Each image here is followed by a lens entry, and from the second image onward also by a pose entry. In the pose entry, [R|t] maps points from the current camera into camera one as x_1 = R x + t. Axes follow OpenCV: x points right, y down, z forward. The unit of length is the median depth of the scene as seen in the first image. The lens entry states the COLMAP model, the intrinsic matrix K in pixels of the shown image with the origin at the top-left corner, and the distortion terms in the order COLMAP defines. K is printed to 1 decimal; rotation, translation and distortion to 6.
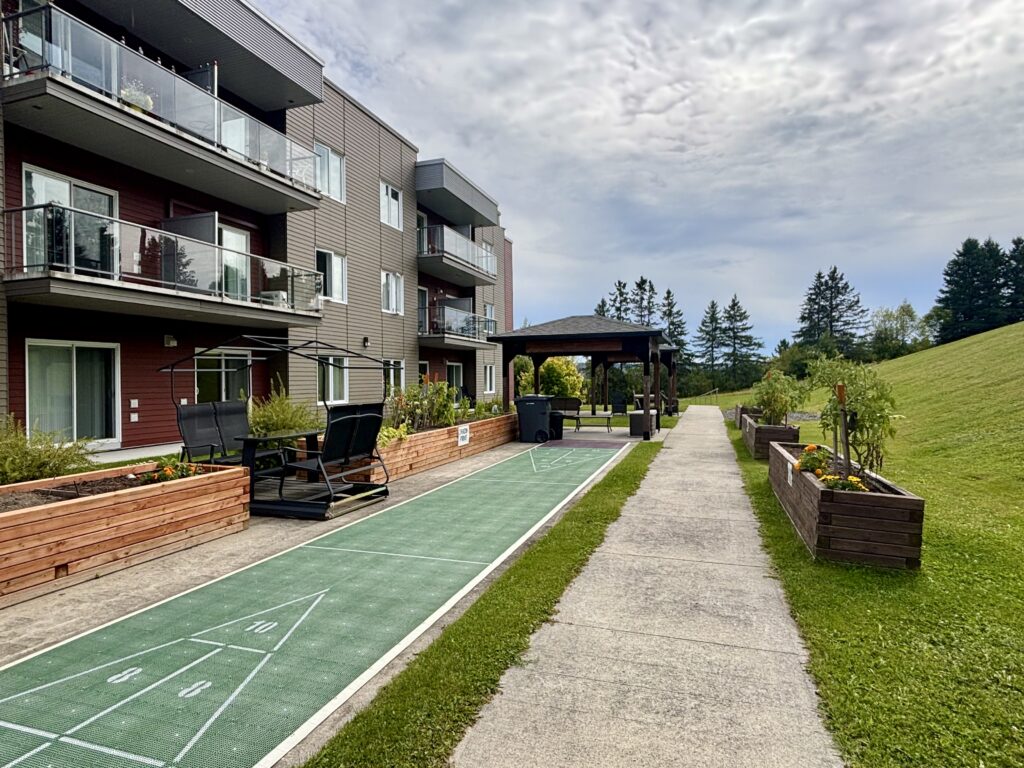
lens RADIAL K [[594.1, 0, 505.7], [0, 594.1, 401.0], [0, 0, 1]] dist [-0.001875, -0.001138]
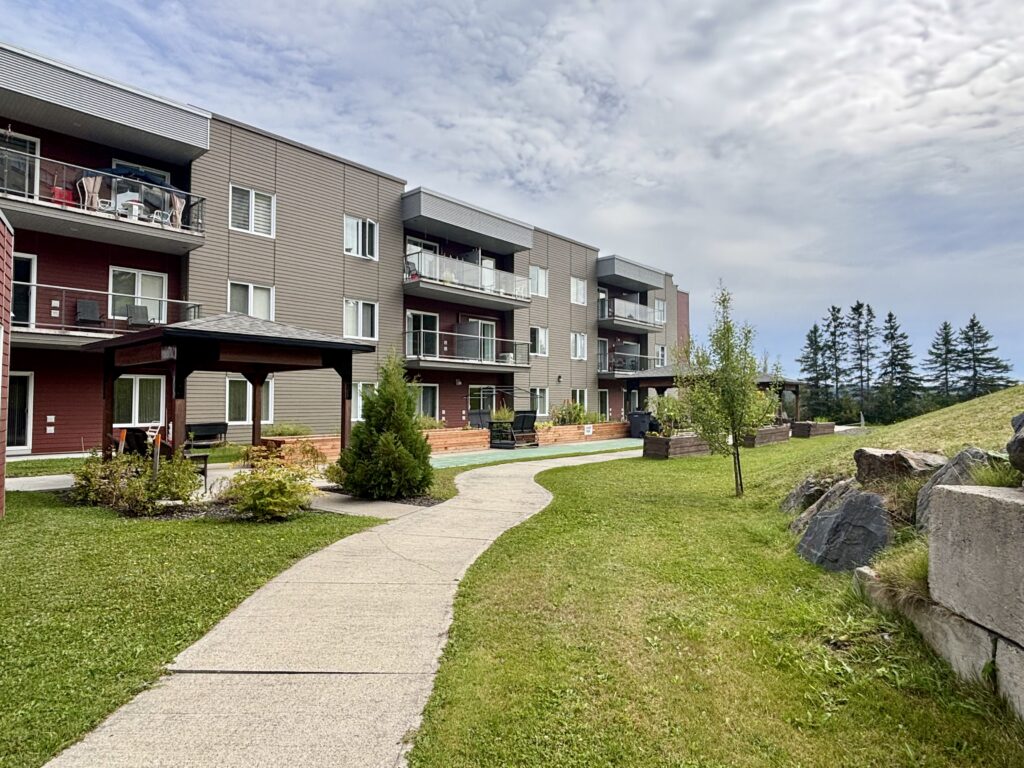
lens RADIAL K [[594.1, 0, 505.7], [0, 594.1, 401.0], [0, 0, 1]] dist [-0.001875, -0.001138]
pose [[0.920585, 0.010280, -0.390407, 0.071838], [-0.024100, 0.999244, -0.030515, 0.004605], [0.389798, 0.037501, 0.920137, -0.150720]]
